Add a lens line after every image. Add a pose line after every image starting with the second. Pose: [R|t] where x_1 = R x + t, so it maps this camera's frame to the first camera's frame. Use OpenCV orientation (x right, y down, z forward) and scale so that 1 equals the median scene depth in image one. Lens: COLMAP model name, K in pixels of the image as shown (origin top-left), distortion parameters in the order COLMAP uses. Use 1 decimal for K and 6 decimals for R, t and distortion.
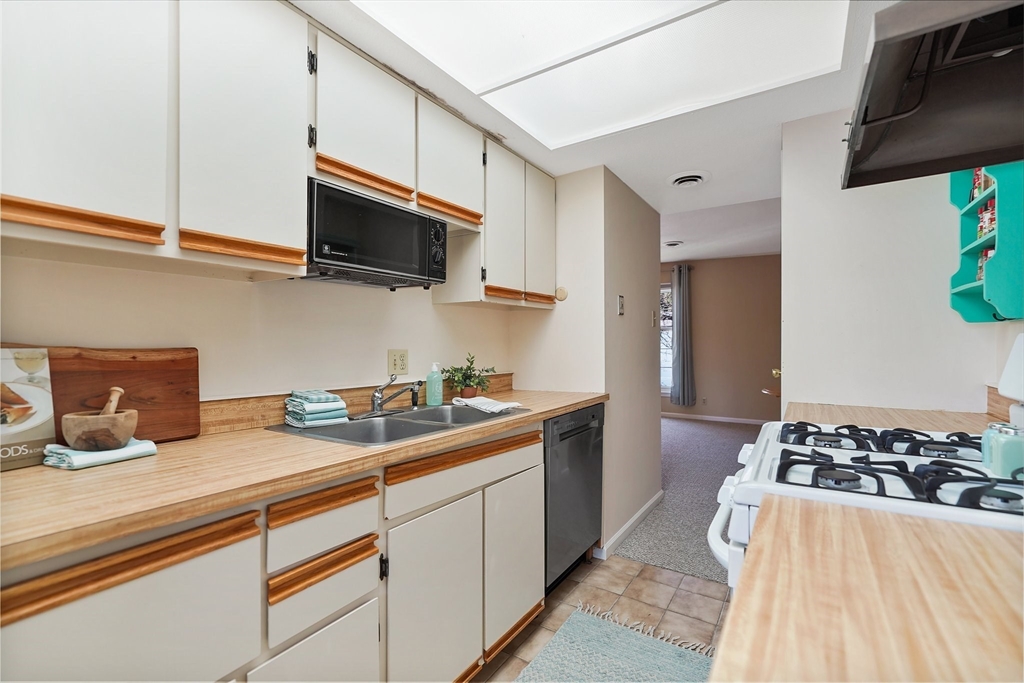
lens RADIAL K [[450.4, 0, 512.0], [0, 450.4, 341.5], [0, 0, 1]] dist [-0.000503, 0.000402]
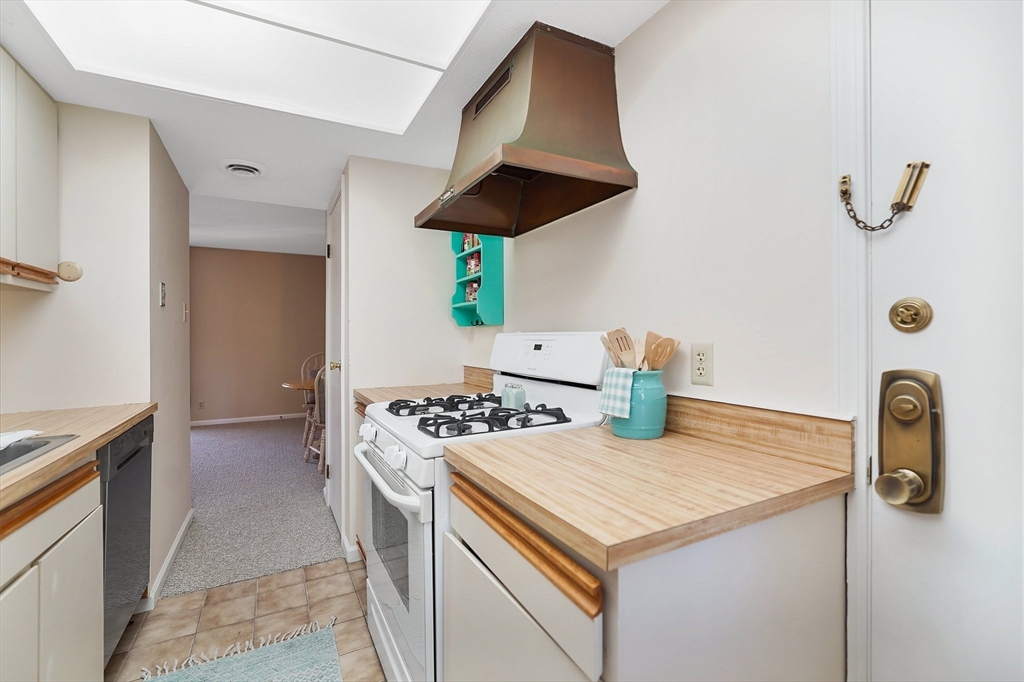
lens RADIAL K [[458.8, 0, 507.5], [0, 458.8, 336.8], [0, 0, 1]] dist [0.000313, 0.000034]
pose [[0.475565, 0.003309, 0.879674, -0.266111], [0.000188, 0.999993, -0.003864, 0.000629], [-0.879680, 0.002003, 0.475561, 0.062450]]
